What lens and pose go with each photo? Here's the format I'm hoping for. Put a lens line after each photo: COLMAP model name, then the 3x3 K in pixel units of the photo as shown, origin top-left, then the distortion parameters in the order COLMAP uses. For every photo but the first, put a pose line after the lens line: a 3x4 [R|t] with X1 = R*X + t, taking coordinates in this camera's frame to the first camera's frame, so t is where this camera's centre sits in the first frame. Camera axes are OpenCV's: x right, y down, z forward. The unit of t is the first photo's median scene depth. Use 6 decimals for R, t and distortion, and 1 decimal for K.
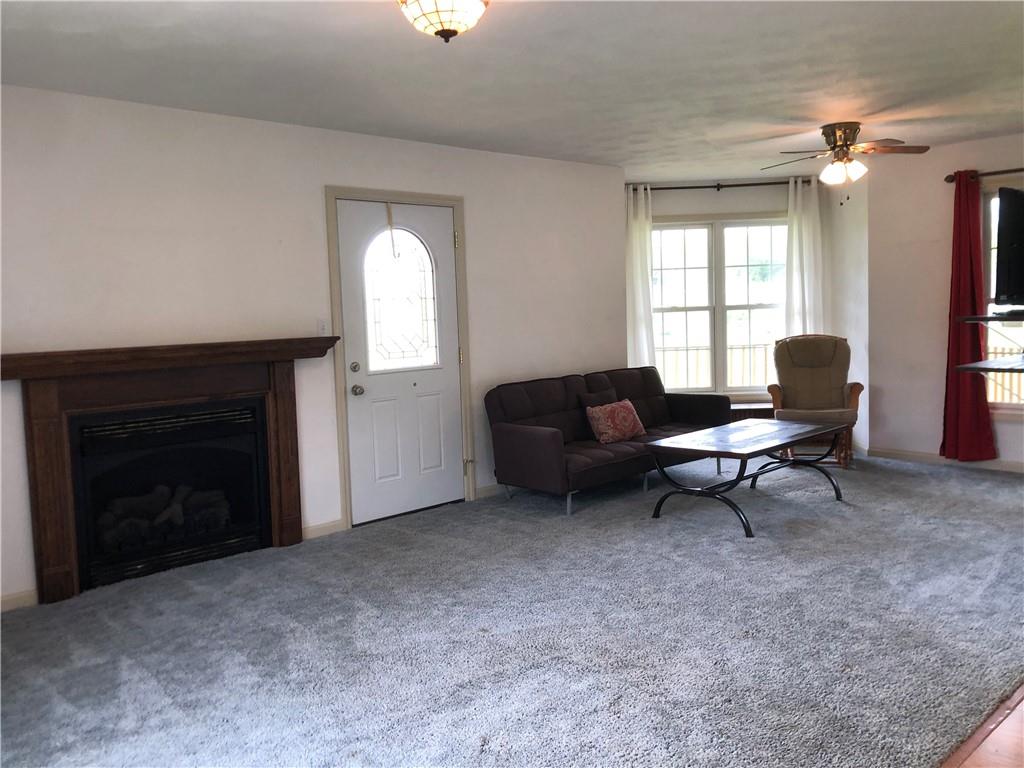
lens RADIAL K [[839.0, 0, 495.9], [0, 839.0, 380.7], [0, 0, 1]] dist [0.023489, -0.036569]
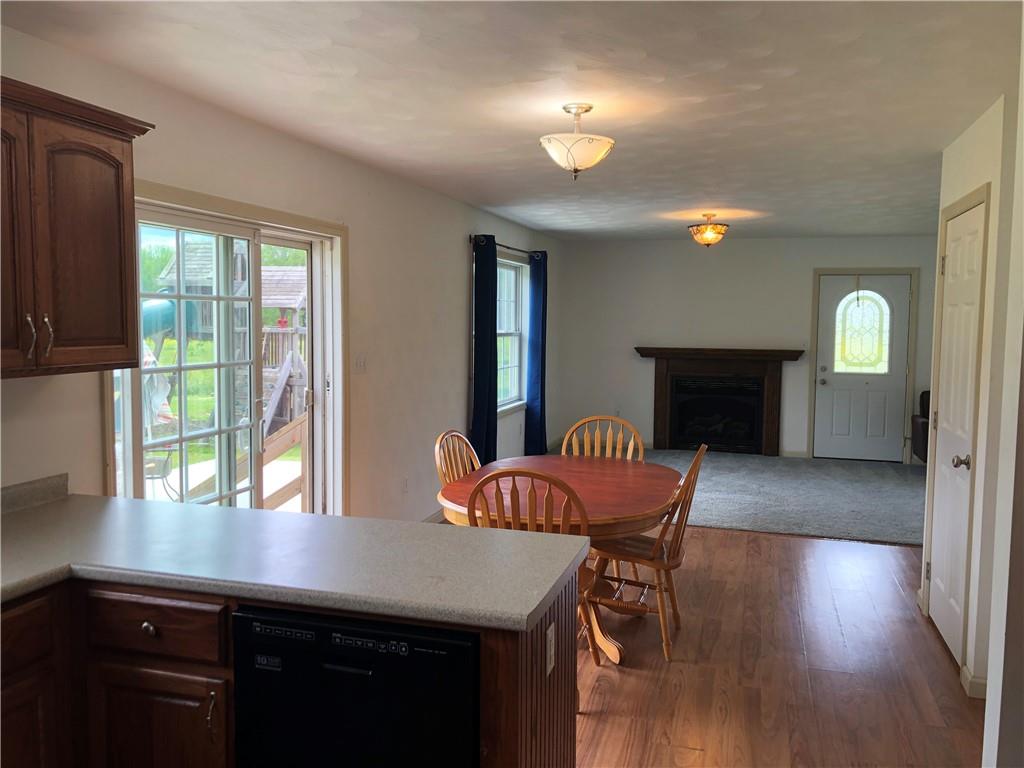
lens RADIAL K [[839.0, 0, 517.6], [0, 839.0, 382.8], [0, 0, 1]] dist [0.023489, -0.036569]
pose [[0.503695, 0.115200, -0.856166, 1.062596], [-0.098578, 0.992260, 0.075517, -0.059001], [0.858239, 0.046361, 0.511153, -0.477710]]
